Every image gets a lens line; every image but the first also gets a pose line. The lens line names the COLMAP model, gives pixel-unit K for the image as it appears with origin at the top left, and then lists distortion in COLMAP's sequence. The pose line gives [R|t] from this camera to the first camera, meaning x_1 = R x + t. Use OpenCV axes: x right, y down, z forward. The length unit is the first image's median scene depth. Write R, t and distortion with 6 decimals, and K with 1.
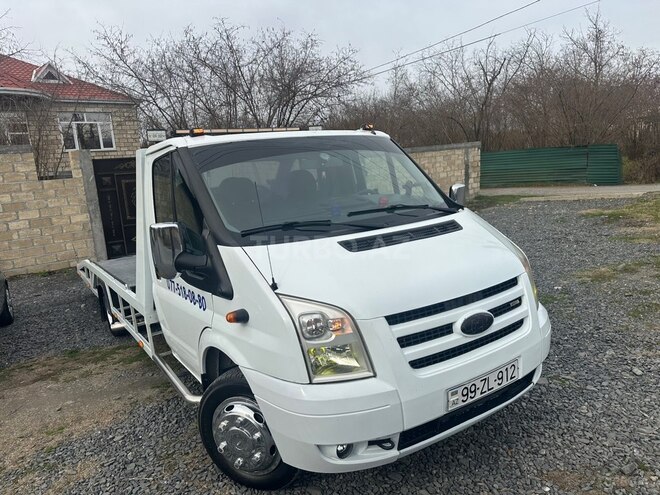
lens RADIAL K [[462.3, 0, 323.1], [0, 462.3, 236.7], [0, 0, 1]] dist [0.055146, -0.056936]
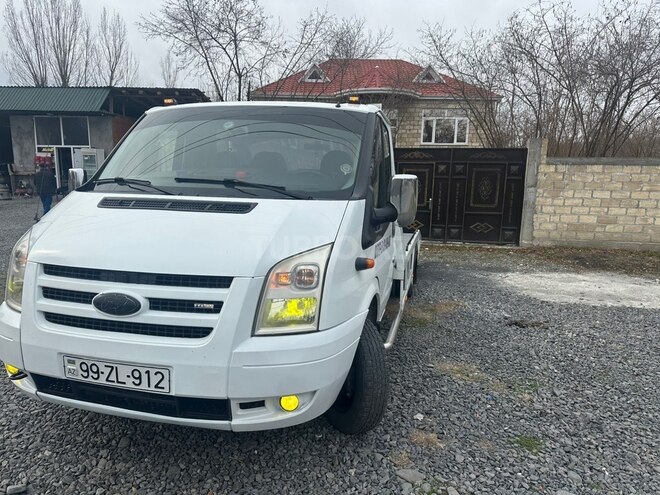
lens RADIAL K [[462.3, 0, 330.5], [0, 462.3, 247.3], [0, 0, 1]] dist [0.055146, -0.056936]
pose [[0.687748, 0.201953, -0.697293, 0.981091], [-0.186809, 0.977412, 0.098830, -0.066629], [0.701502, 0.062290, 0.709940, 0.527092]]
